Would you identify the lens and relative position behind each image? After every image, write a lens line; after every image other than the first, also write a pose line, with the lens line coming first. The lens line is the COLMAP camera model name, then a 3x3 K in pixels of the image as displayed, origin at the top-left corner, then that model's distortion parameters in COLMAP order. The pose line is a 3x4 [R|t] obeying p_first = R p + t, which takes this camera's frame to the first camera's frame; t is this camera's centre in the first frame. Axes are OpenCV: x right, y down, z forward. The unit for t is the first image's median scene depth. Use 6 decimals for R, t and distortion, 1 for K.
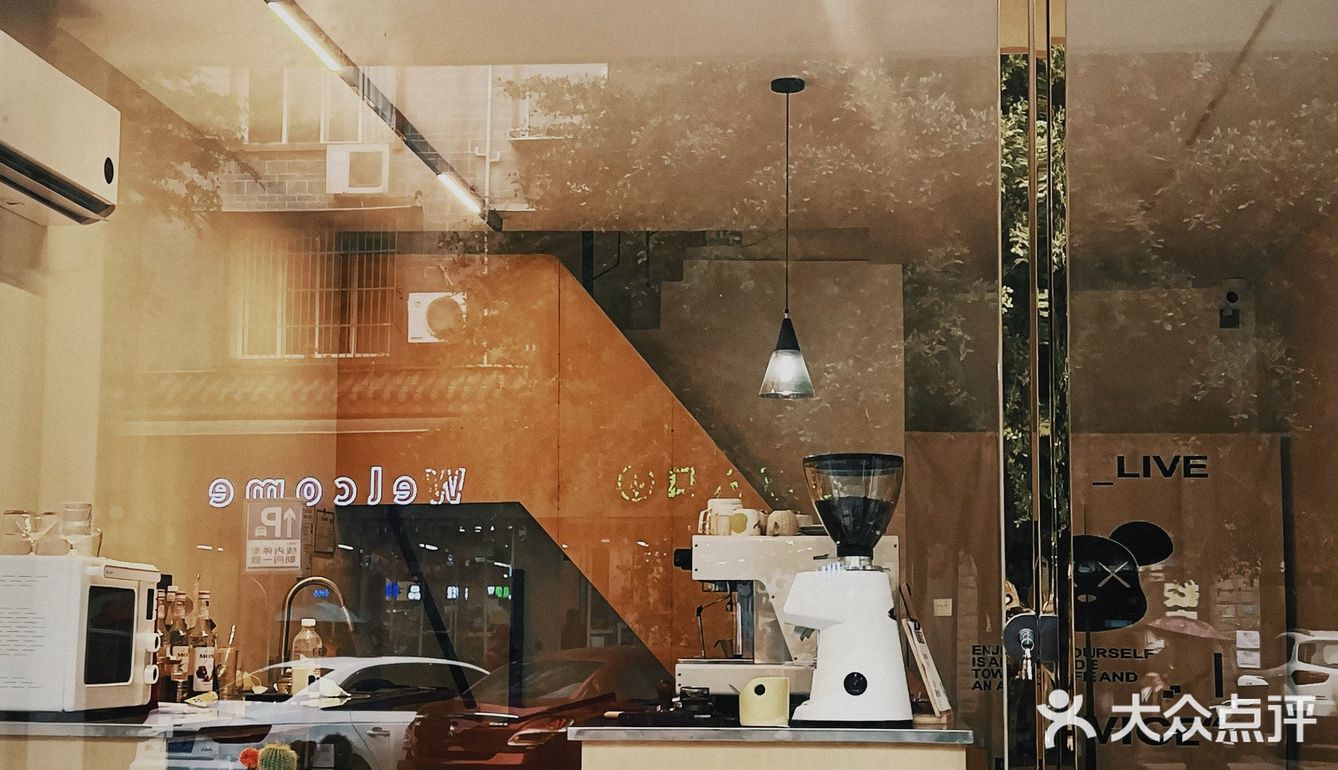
lens RADIAL K [[1976.8, 0, 669.5], [0, 1976.8, 377.2], [0, 0, 1]] dist [0.112077, 0.000000]
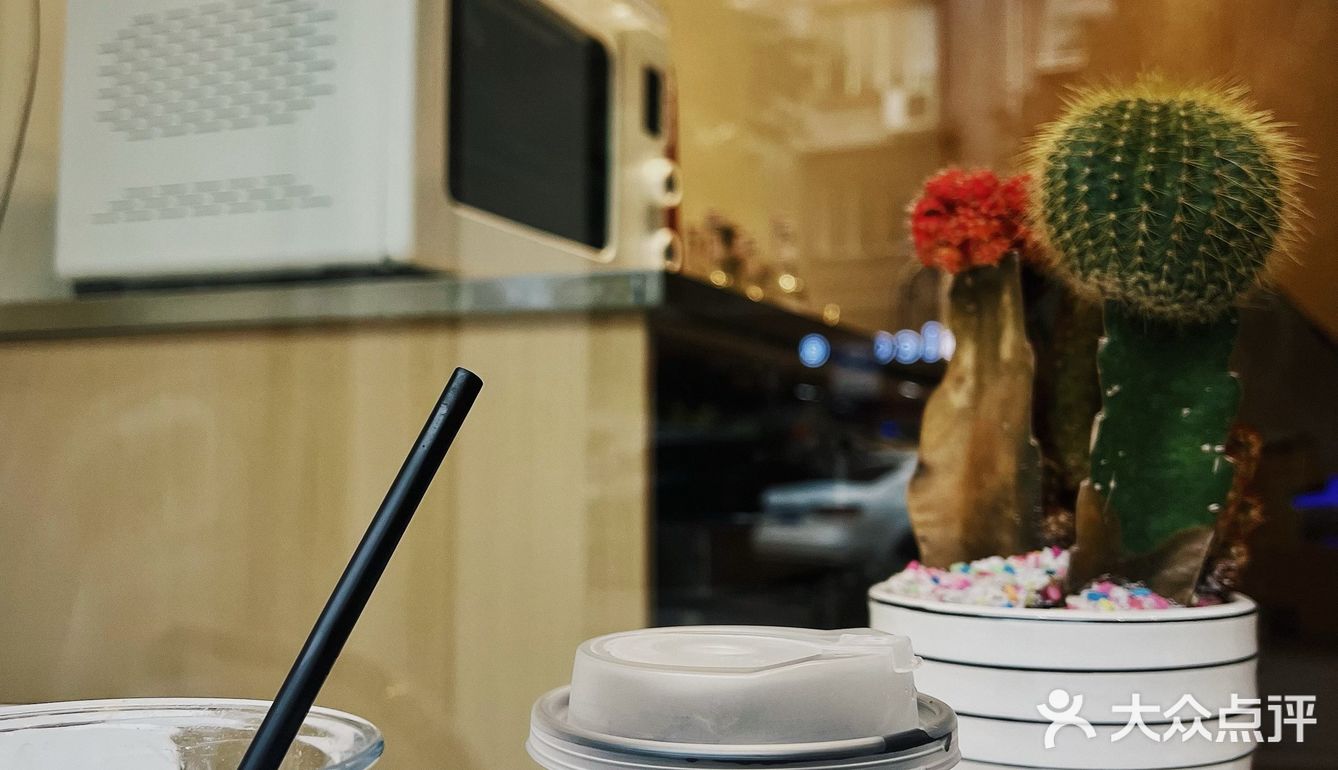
lens RADIAL K [[1488.9, 0, 673.7], [0, 1488.9, 382.6], [0, 0, 1]] dist [0.007088, 0.000000]
pose [[0.950685, -0.014737, -0.309809, -0.086060], [0.038849, 0.996662, 0.071803, 0.086598], [0.307716, -0.080298, 0.948084, 0.383994]]
